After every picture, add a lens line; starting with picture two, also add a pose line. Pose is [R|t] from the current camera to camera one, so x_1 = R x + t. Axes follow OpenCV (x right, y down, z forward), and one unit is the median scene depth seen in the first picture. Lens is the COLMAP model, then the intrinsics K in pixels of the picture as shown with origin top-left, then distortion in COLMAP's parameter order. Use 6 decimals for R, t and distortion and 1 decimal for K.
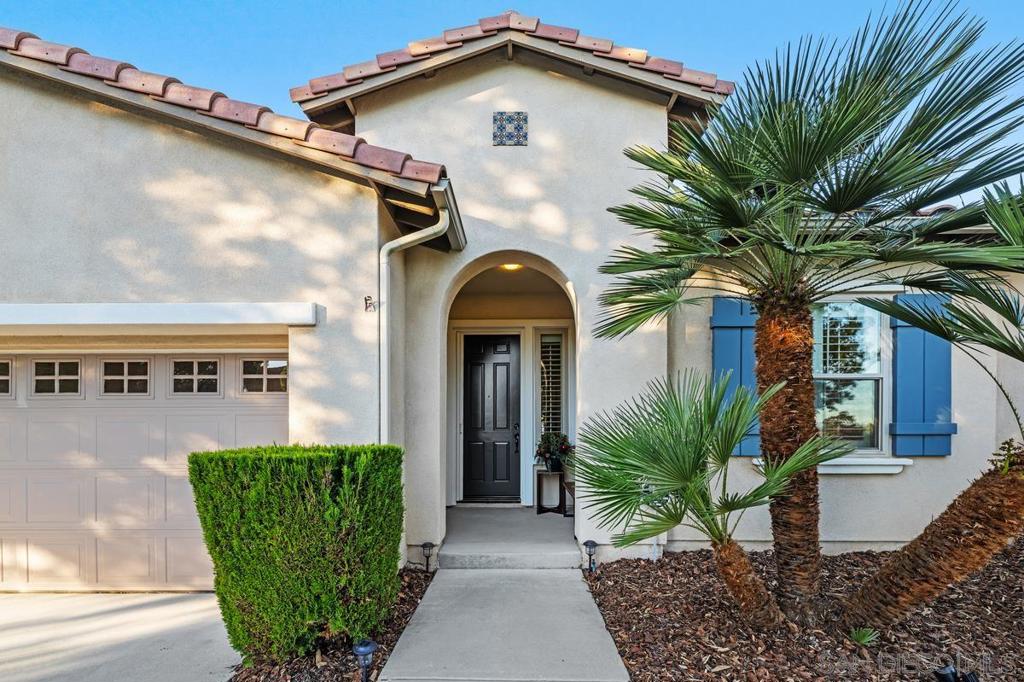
lens RADIAL K [[412.4, 0, 499.7], [0, 412.4, 411.7], [0, 0, 1]] dist [-0.000810, -0.000311]
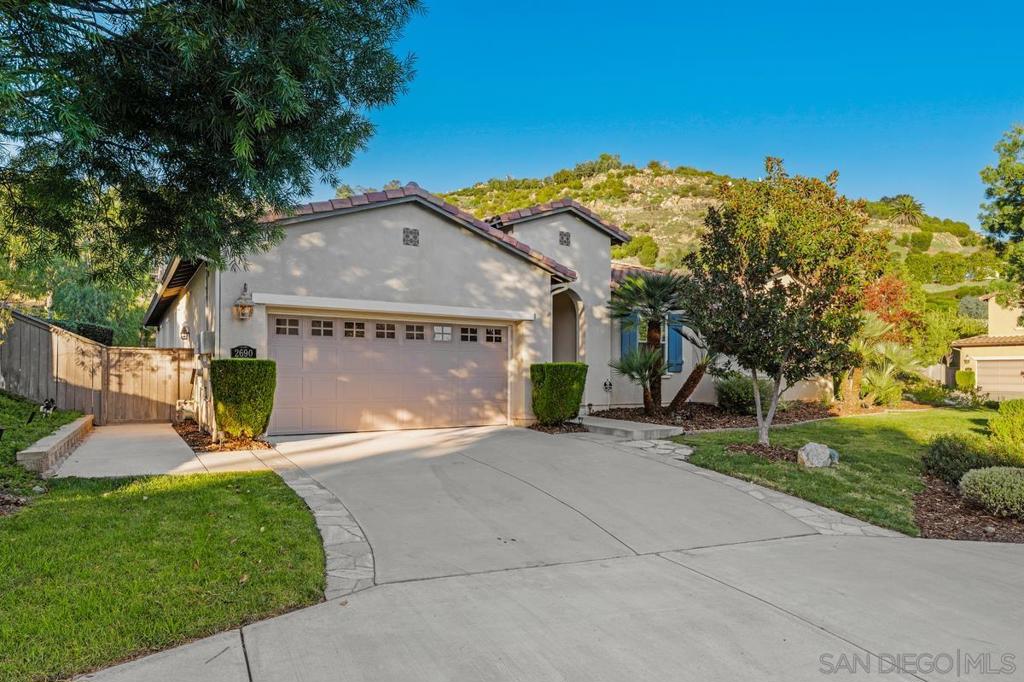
lens RADIAL K [[576.8, 0, 516.6], [0, 576.8, 341.6], [0, 0, 1]] dist [0.003317, 0.000238]
pose [[0.829506, 0.033150, 0.557512, -2.366843], [-0.017509, 0.999290, -0.033368, 0.055784], [-0.558223, 0.017917, 0.829498, -1.898883]]
